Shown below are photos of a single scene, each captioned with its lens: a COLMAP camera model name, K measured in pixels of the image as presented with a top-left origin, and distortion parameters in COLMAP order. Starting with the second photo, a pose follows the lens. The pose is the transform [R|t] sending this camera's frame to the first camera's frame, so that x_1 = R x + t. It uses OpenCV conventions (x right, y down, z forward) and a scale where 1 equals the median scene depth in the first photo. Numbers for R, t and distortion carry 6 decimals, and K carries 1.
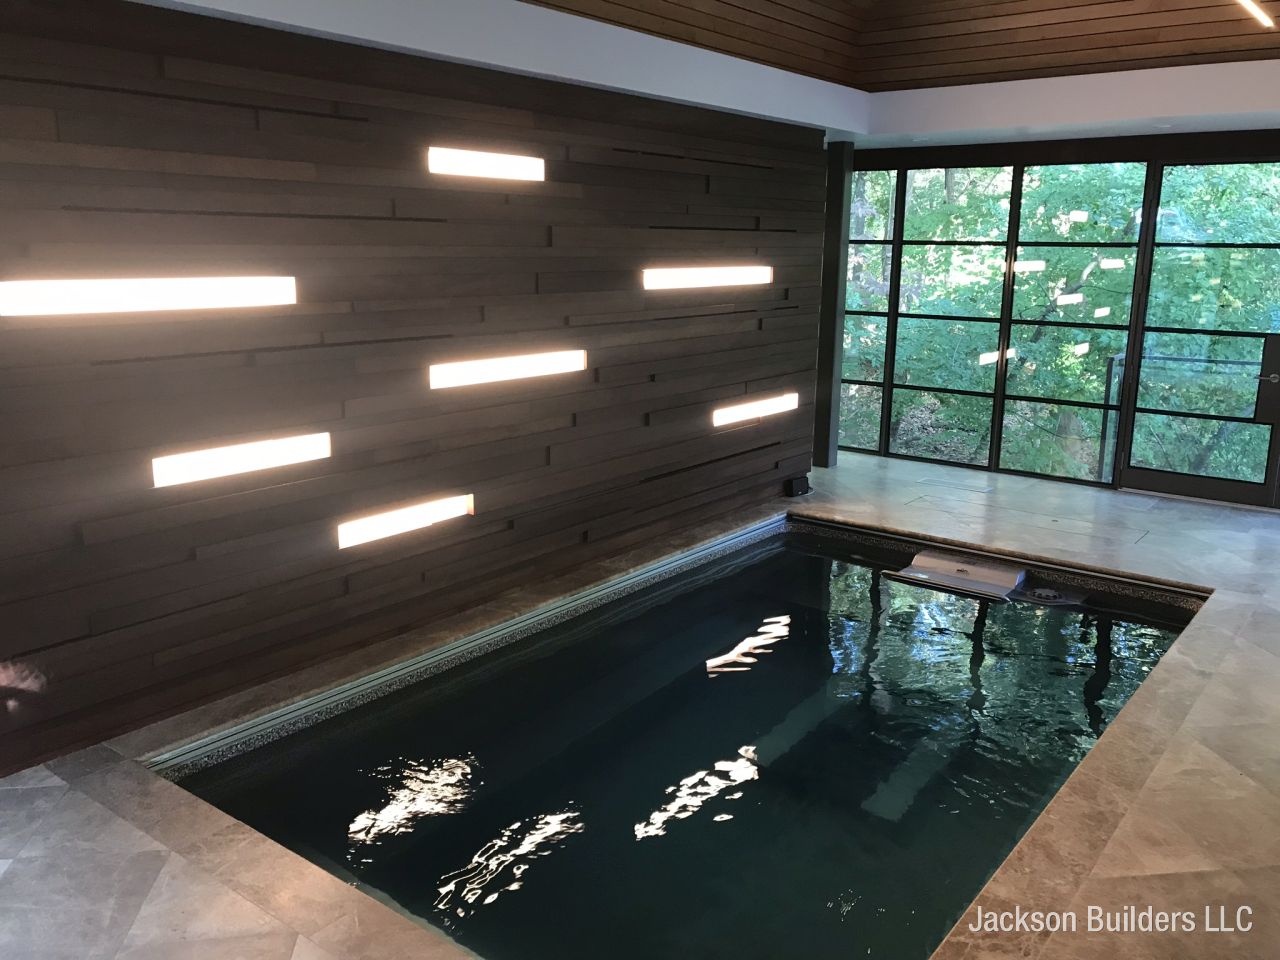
lens RADIAL K [[1046.8, 0, 641.2], [0, 1046.8, 473.7], [0, 0, 1]] dist [0.073286, -0.070697]
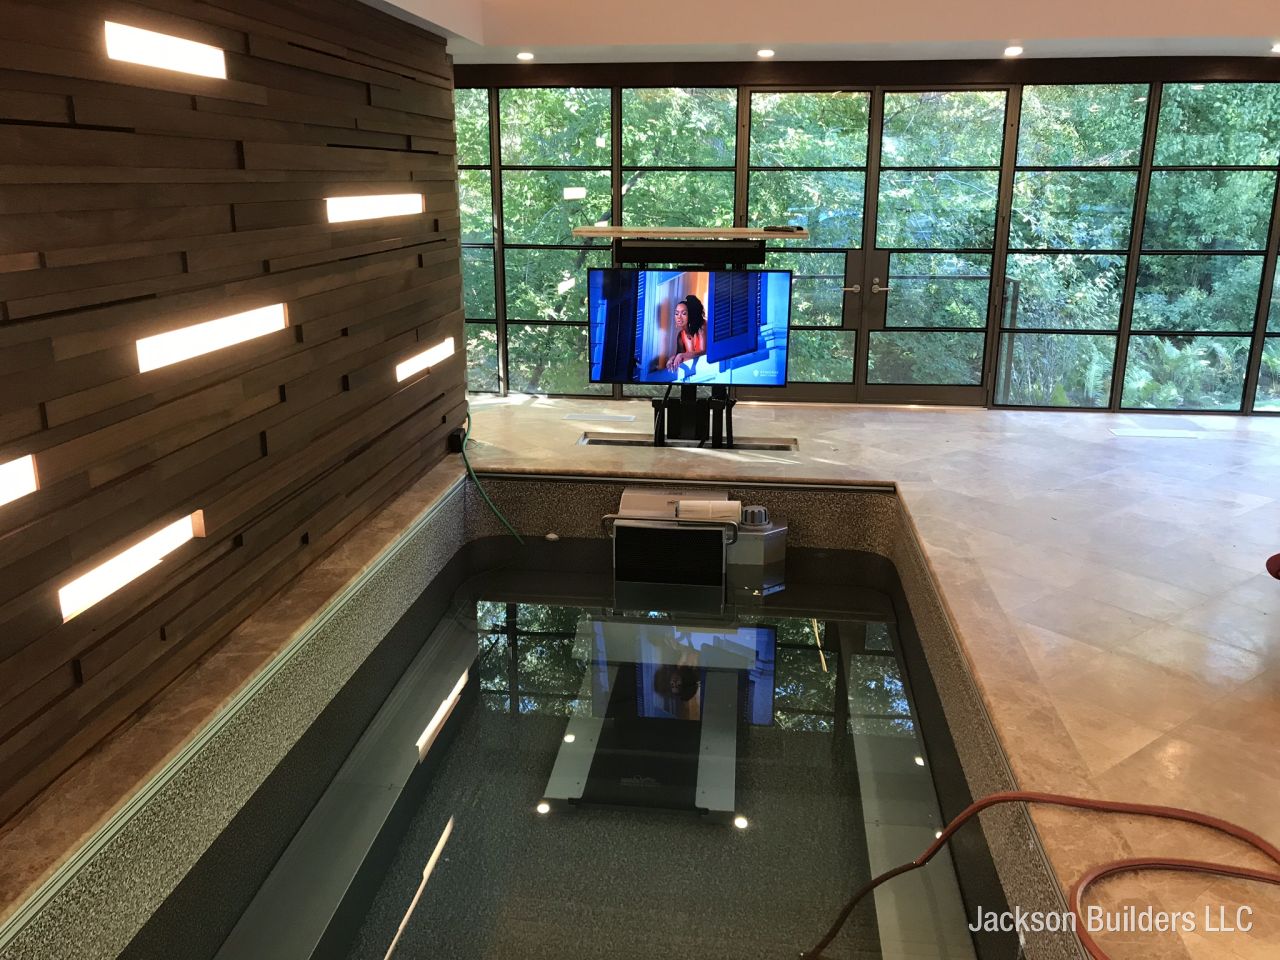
lens RADIAL K [[1055.9, 0, 639.5], [0, 1055.9, 467.5], [0, 0, 1]] dist [0.055810, -0.071228]
pose [[0.860830, -0.146237, 0.487429, -0.244547], [0.120108, 0.989146, 0.084643, -0.034281], [-0.494516, -0.014320, 0.869050, 0.191505]]
